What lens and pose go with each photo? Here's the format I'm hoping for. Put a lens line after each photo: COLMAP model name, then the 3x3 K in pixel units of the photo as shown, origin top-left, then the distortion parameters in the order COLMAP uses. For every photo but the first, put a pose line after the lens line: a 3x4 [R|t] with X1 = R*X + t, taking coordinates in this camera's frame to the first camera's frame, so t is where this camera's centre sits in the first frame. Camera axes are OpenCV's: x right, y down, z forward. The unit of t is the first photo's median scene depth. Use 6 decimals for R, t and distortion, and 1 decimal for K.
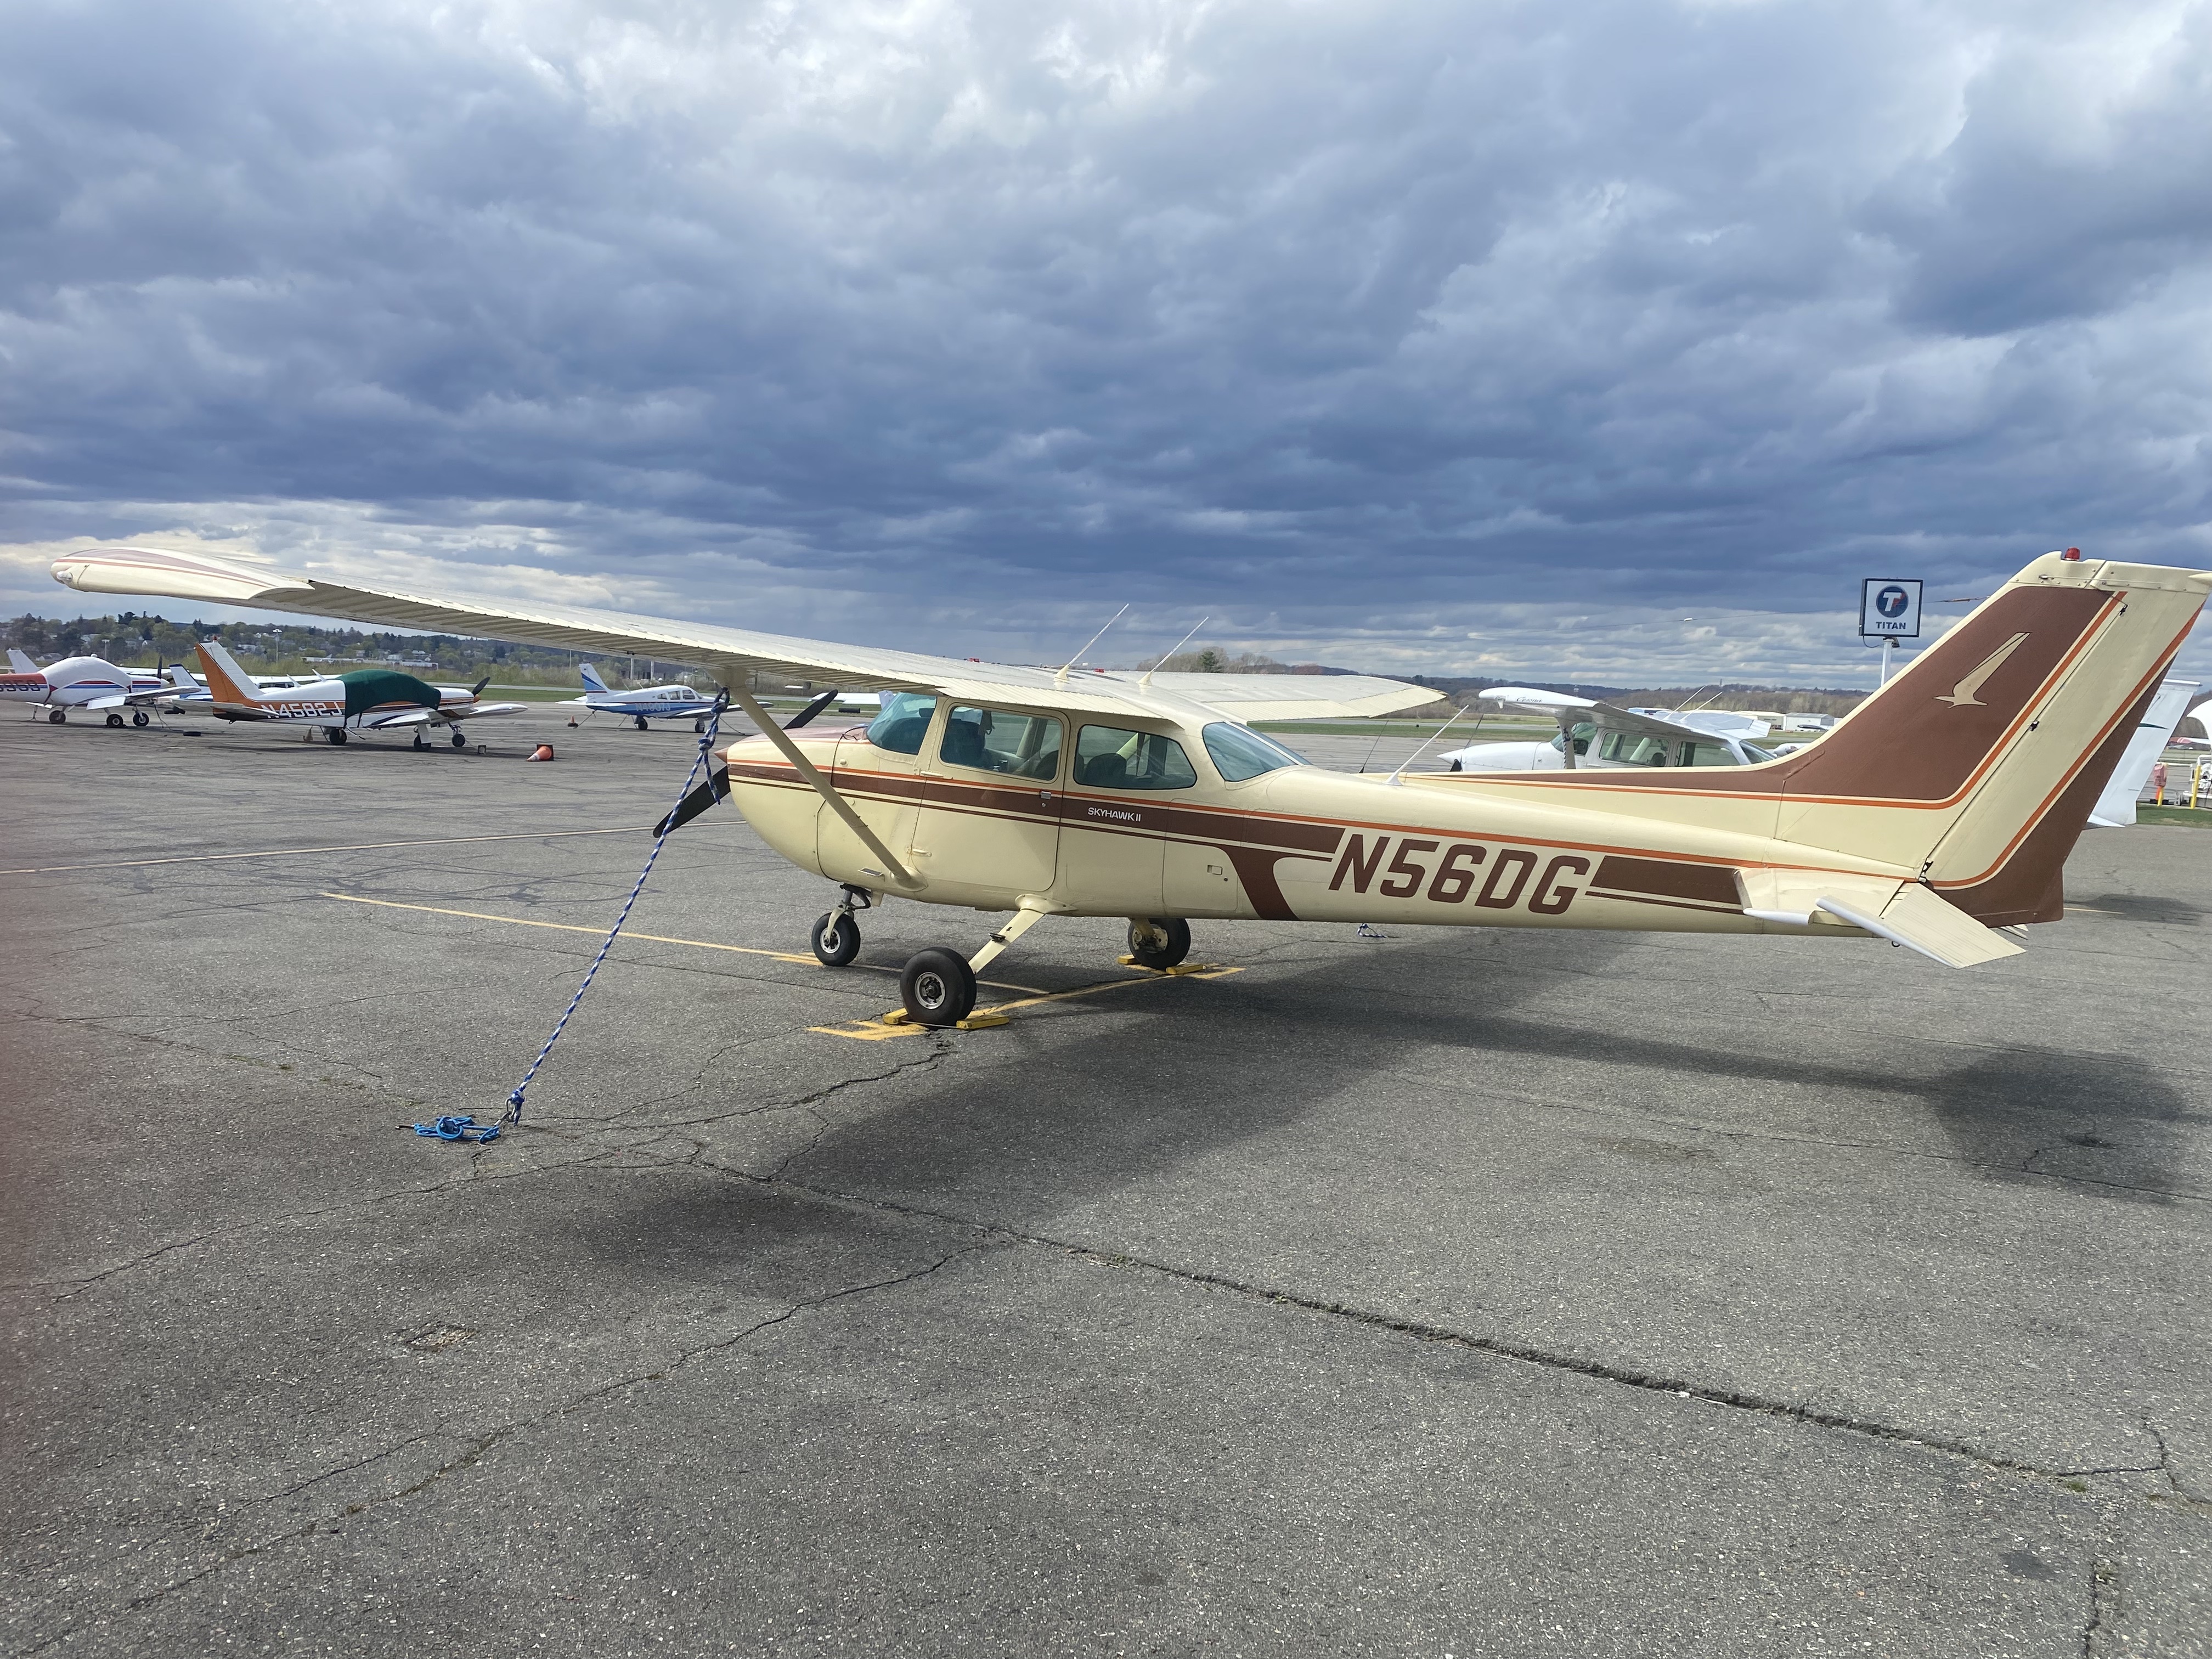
lens RADIAL K [[1652.1, 0, 1106.4], [0, 1652.1, 831.0], [0, 0, 1]] dist [0.001152, 0.005616]
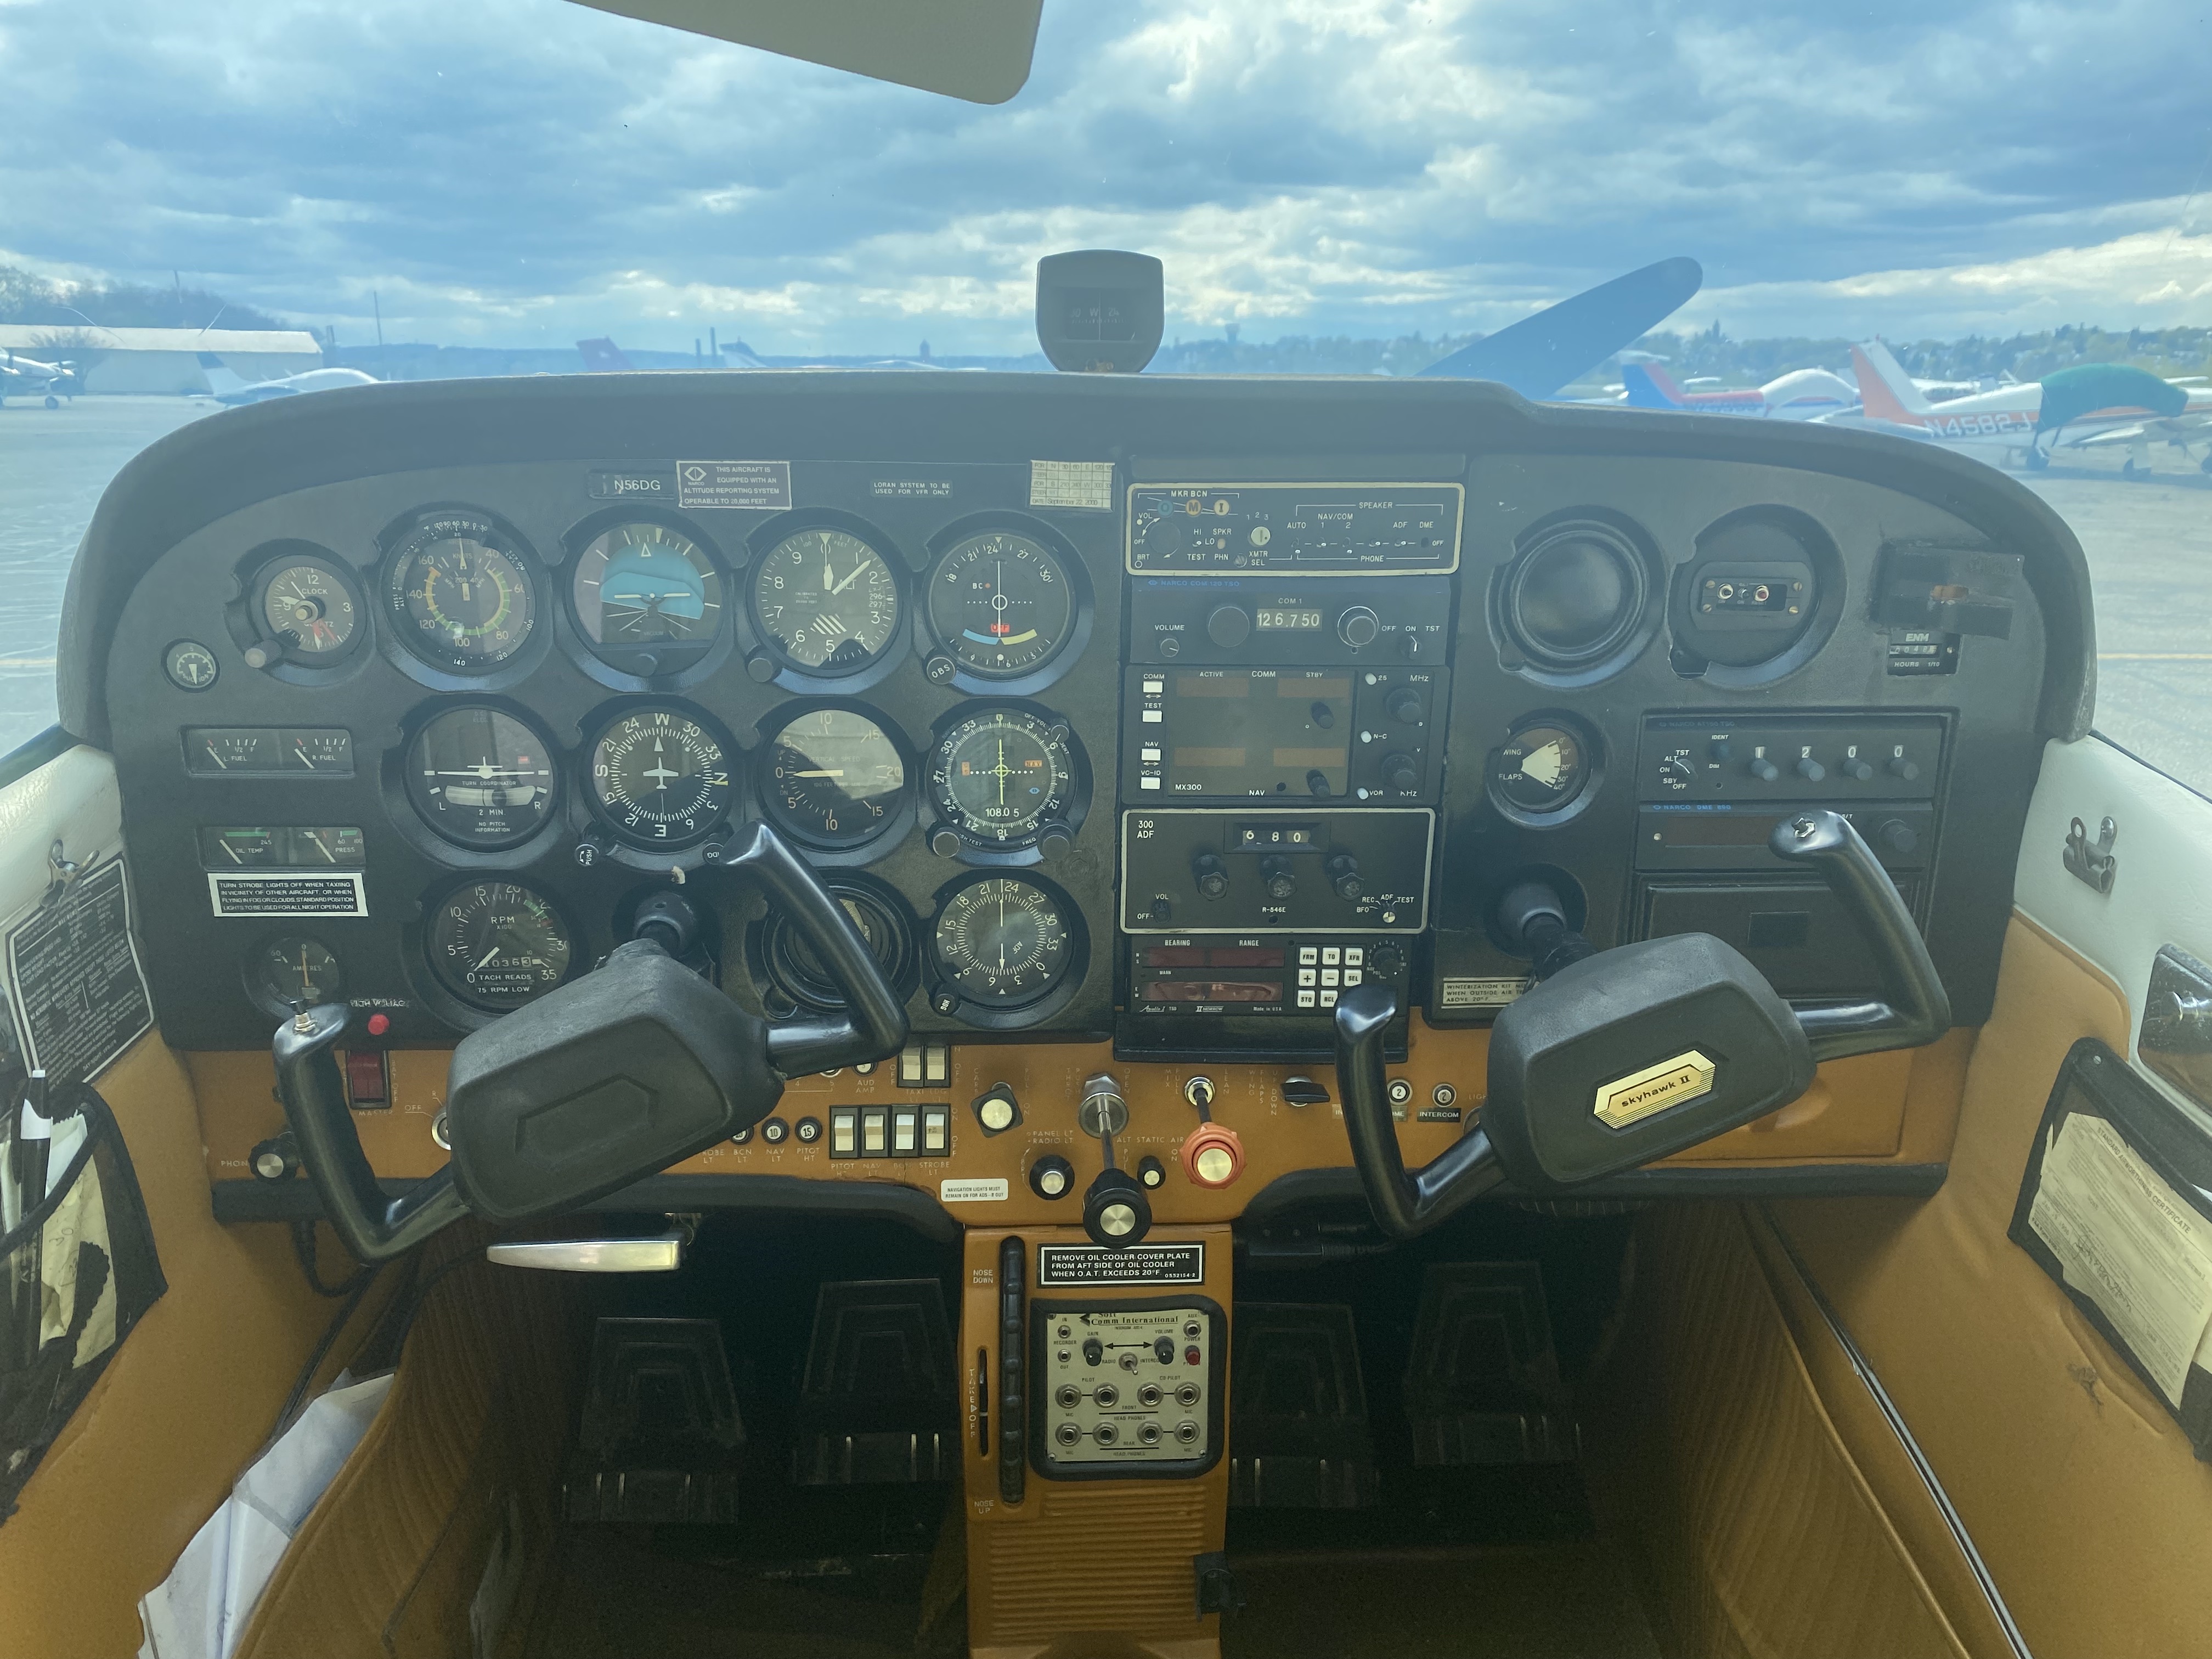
lens RADIAL K [[1652.1, 0, 1103.1], [0, 1652.1, 825.6], [0, 0, 1]] dist [0.001152, 0.005616]
pose [[0.489423, 0.182583, -0.852718, 0.002015], [-0.043210, 0.981712, 0.185403, -0.013141], [0.870975, -0.053895, 0.488362, 0.223435]]
